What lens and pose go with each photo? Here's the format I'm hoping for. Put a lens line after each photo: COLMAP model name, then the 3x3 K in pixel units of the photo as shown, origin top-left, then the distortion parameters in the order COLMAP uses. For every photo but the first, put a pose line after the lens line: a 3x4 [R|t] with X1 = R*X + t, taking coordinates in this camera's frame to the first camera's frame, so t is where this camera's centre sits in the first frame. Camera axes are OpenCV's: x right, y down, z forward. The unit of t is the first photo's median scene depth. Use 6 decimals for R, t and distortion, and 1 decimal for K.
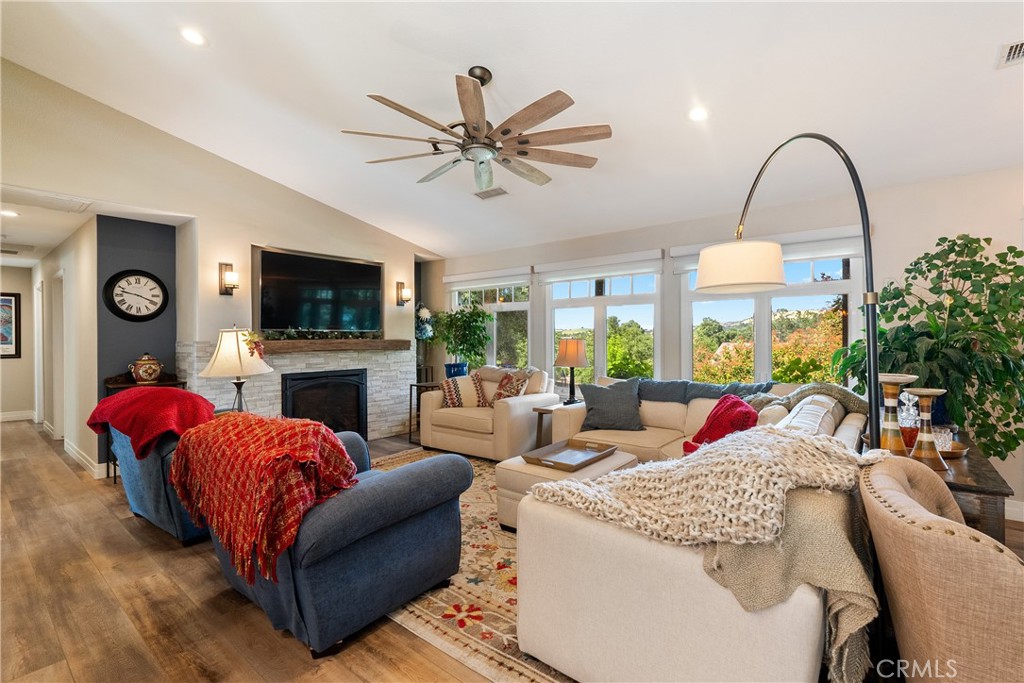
lens RADIAL K [[467.0, 0, 512.0], [0, 467.0, 341.5], [0, 0, 1]] dist [-0.002072, 0.000050]
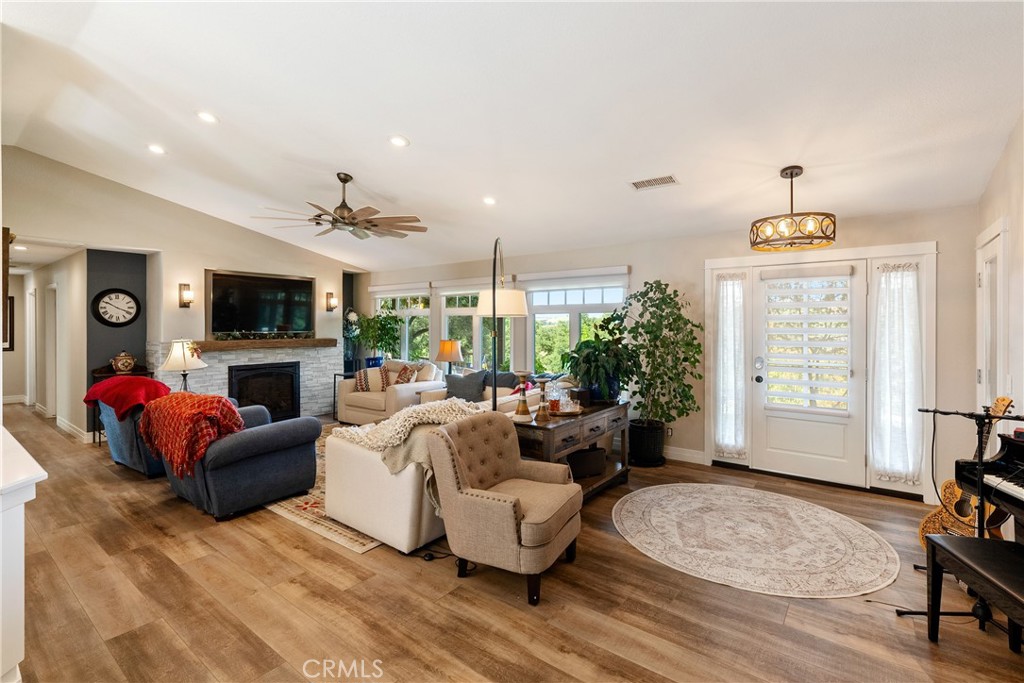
lens RADIAL K [[470.7, 0, 510.5], [0, 470.7, 329.0], [0, 0, 1]] dist [-0.000663, 0.000382]
pose [[0.999593, 0.004801, 0.028108, 0.299283], [-0.004784, 0.999988, -0.000664, -0.042926], [-0.028111, 0.000529, 0.999605, -0.396109]]
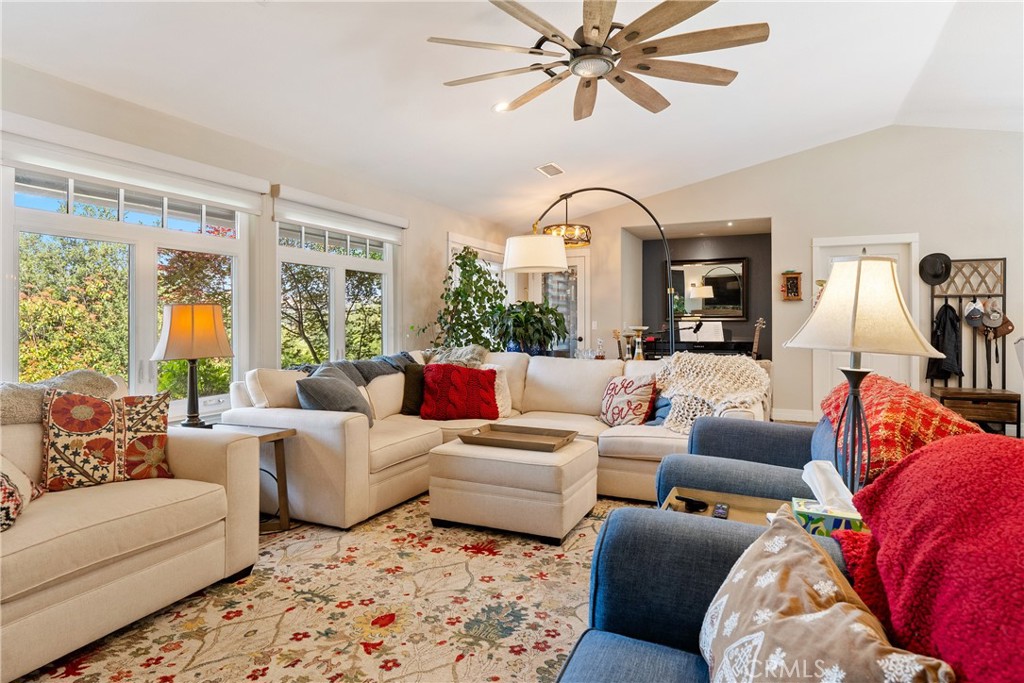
lens RADIAL K [[585.4, 0, 511.5], [0, 585.4, 317.5], [0, 0, 1]] dist [0.003020, 0.000731]
pose [[-0.247087, 0.010999, 0.968931, -0.675570], [0.009490, 0.999915, -0.008930, 0.020228], [-0.968947, 0.006989, -0.247170, 0.932060]]
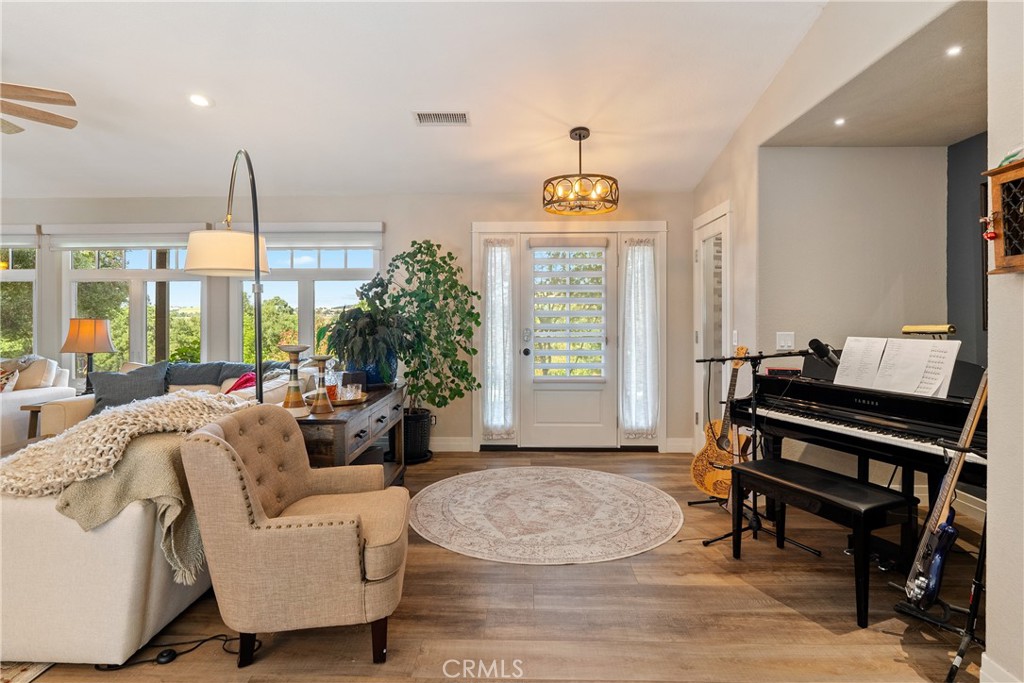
lens RADIAL K [[547.7, 0, 515.8], [0, 547.7, 318.7], [0, 0, 1]] dist [-0.001018, 0.000007]
pose [[0.791423, 0.000413, 0.611269, 0.151587], [0.003756, 0.999978, -0.005538, 0.002295], [-0.611258, 0.006679, 0.791403, -0.266260]]
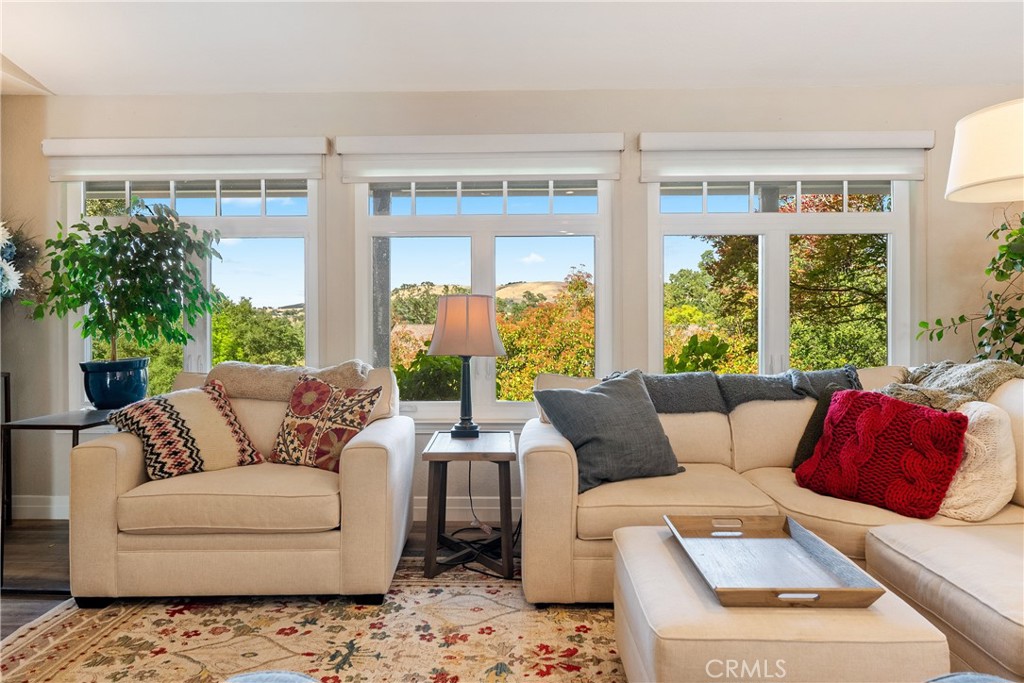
lens RADIAL K [[696.8, 0, 512.5], [0, 696.8, 328.0], [0, 0, 1]] dist [0.003781, 0.001026]
pose [[0.786831, -0.006948, 0.617130, -0.307645], [0.005660, 0.999976, 0.004042, 0.026710], [-0.617143, 0.000313, 0.786851, 0.472389]]
